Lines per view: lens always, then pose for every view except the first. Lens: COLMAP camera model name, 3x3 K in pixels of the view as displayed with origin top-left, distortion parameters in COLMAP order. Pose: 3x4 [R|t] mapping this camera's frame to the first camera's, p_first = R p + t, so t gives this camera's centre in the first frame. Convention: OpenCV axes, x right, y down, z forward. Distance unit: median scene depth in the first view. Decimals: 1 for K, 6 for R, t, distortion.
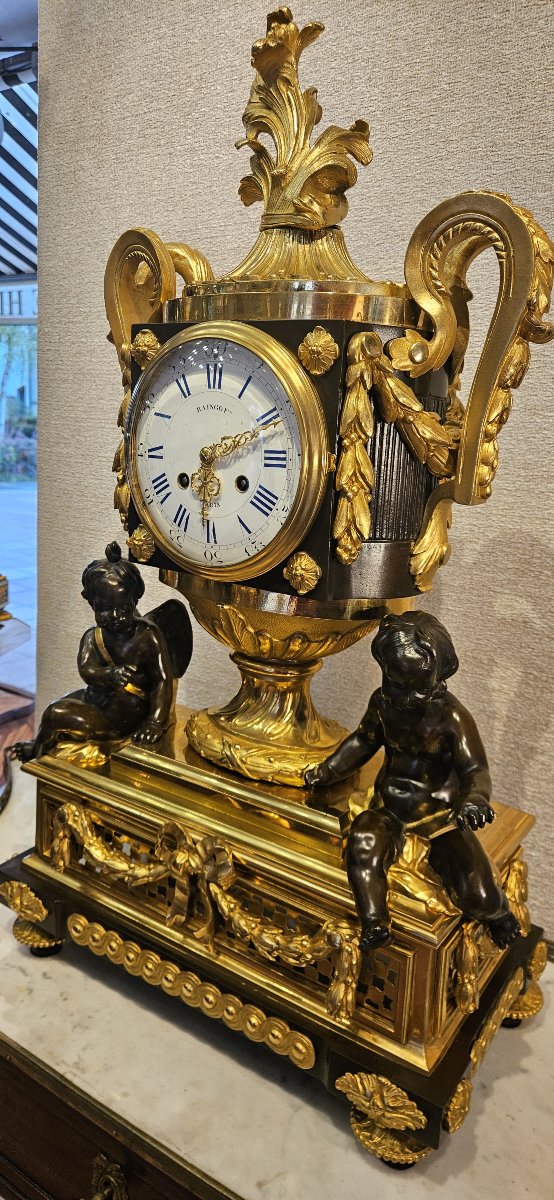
lens RADIAL K [[824.5, 0, 279.0], [0, 824.5, 581.9], [0, 0, 1]] dist [0.010847, -0.000146]
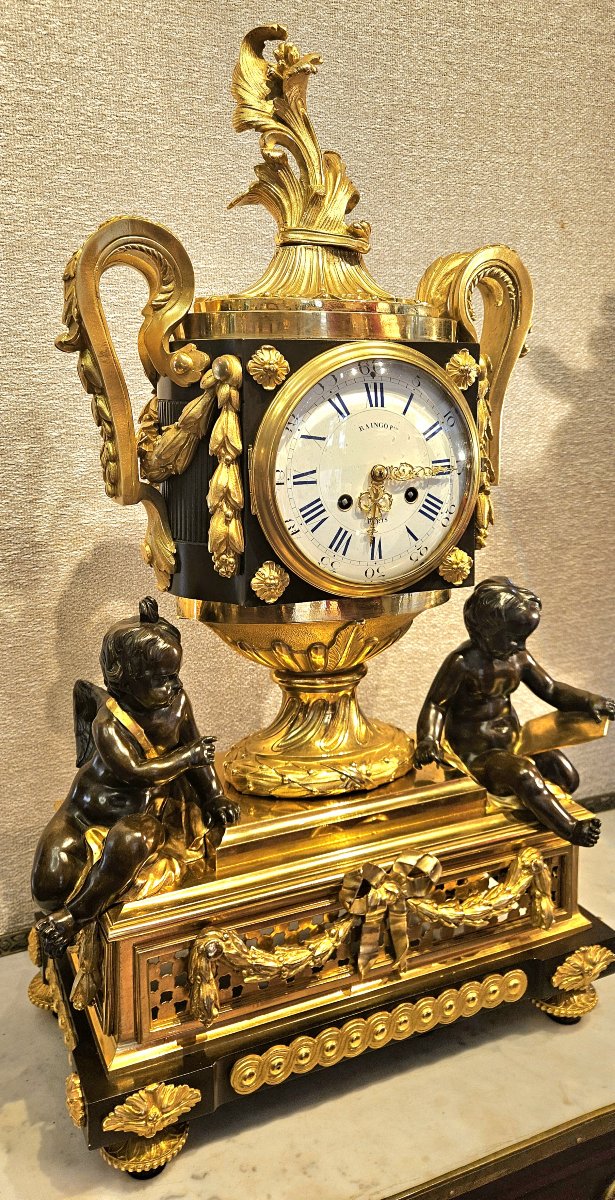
lens RADIAL K [[890.9, 0, 311.1], [0, 890.9, 512.0], [0, 0, 1]] dist [0.048481, -0.049602]
pose [[0.525220, -0.163232, 0.835164, -1.034970], [0.202016, 0.977291, 0.063966, -0.191999], [-0.826640, 0.135120, 0.546268, 0.482474]]
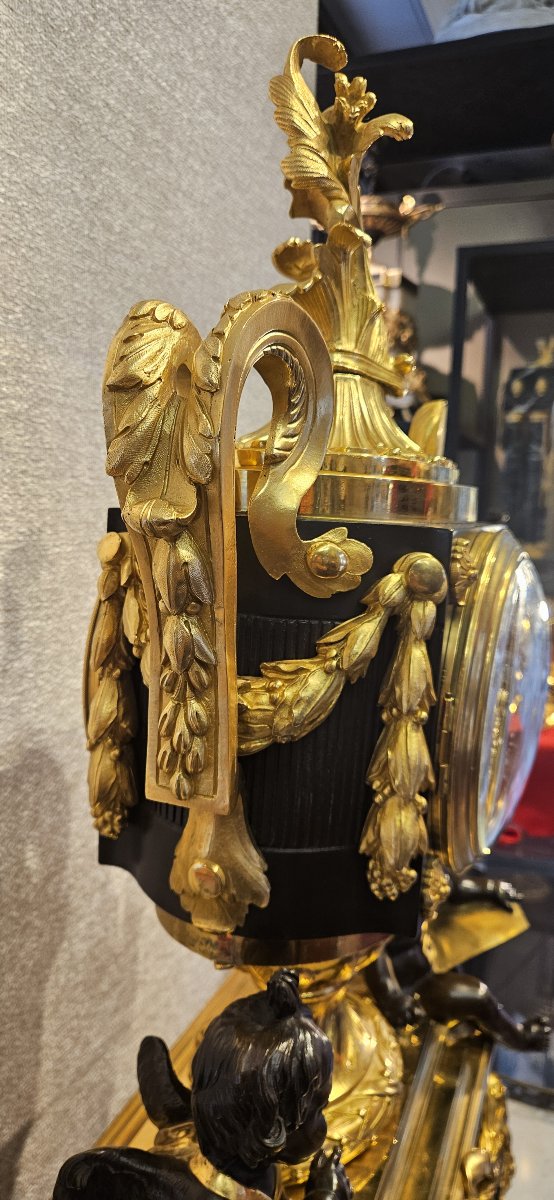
lens RADIAL K [[824.5, 0, 279.0], [0, 824.5, 581.9], [0, 0, 1]] dist [0.010847, -0.000146]
pose [[-0.214633, -0.167900, 0.962155, -0.755027], [0.123826, 0.972487, 0.197325, -0.432971], [-0.968814, 0.161492, -0.187937, 1.316526]]
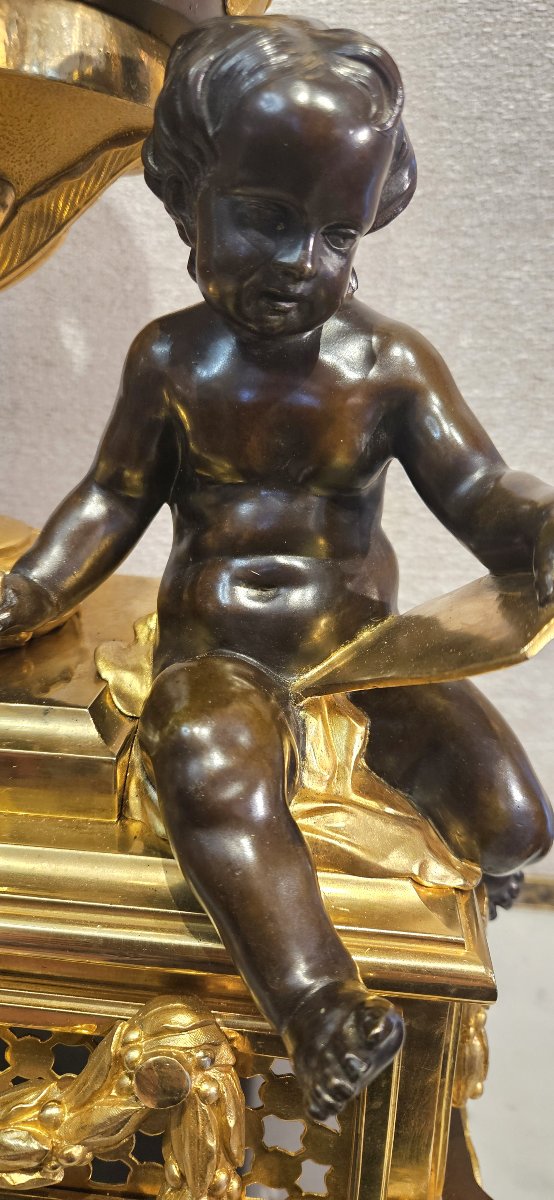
lens RADIAL K [[824.5, 0, 279.0], [0, 824.5, 581.9], [0, 0, 1]] dist [0.010847, -0.000146]
pose [[0.873904, -0.136227, 0.466620, -0.012875], [0.094043, 0.989174, 0.112655, 0.211586], [-0.476915, -0.054568, 0.877254, 0.690823]]
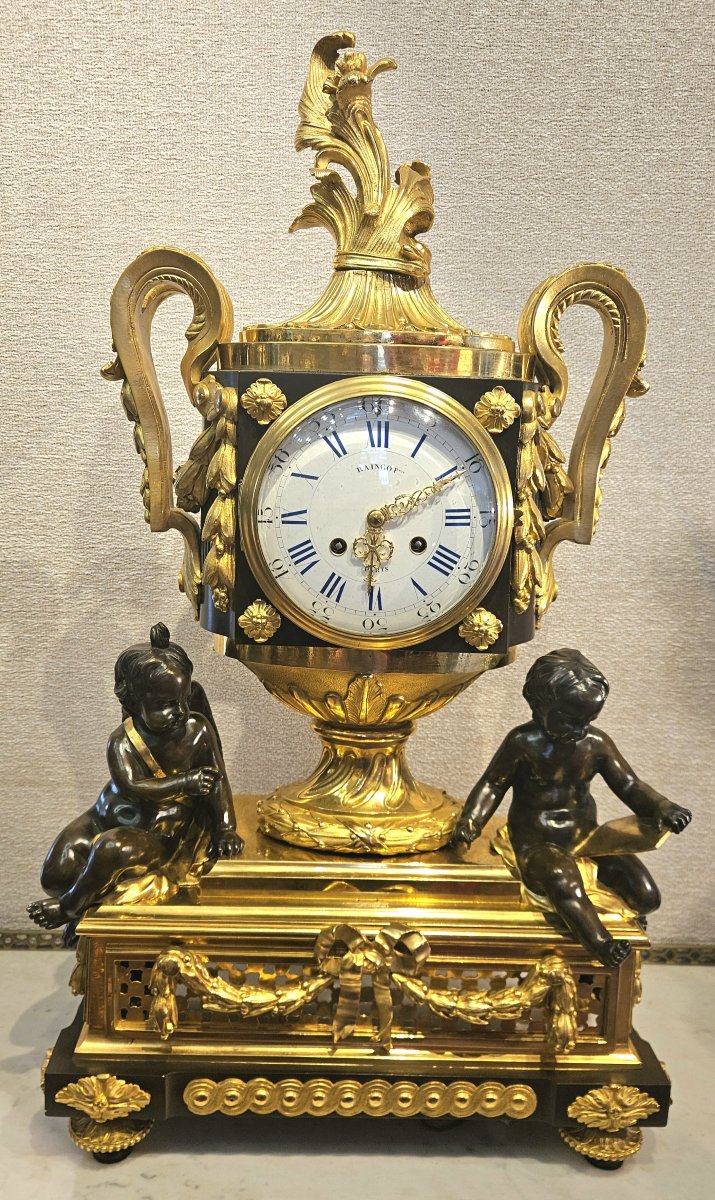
lens RADIAL K [[1040.9, 0, 357.5], [0, 1040.9, 600.0], [0, 0, 1]] dist [0.047125, -0.056908]
pose [[0.817360, -0.127566, 0.561827, -0.775634], [0.126151, 0.991142, 0.041517, -0.112738], [-0.562147, 0.036941, 0.826212, 0.040683]]
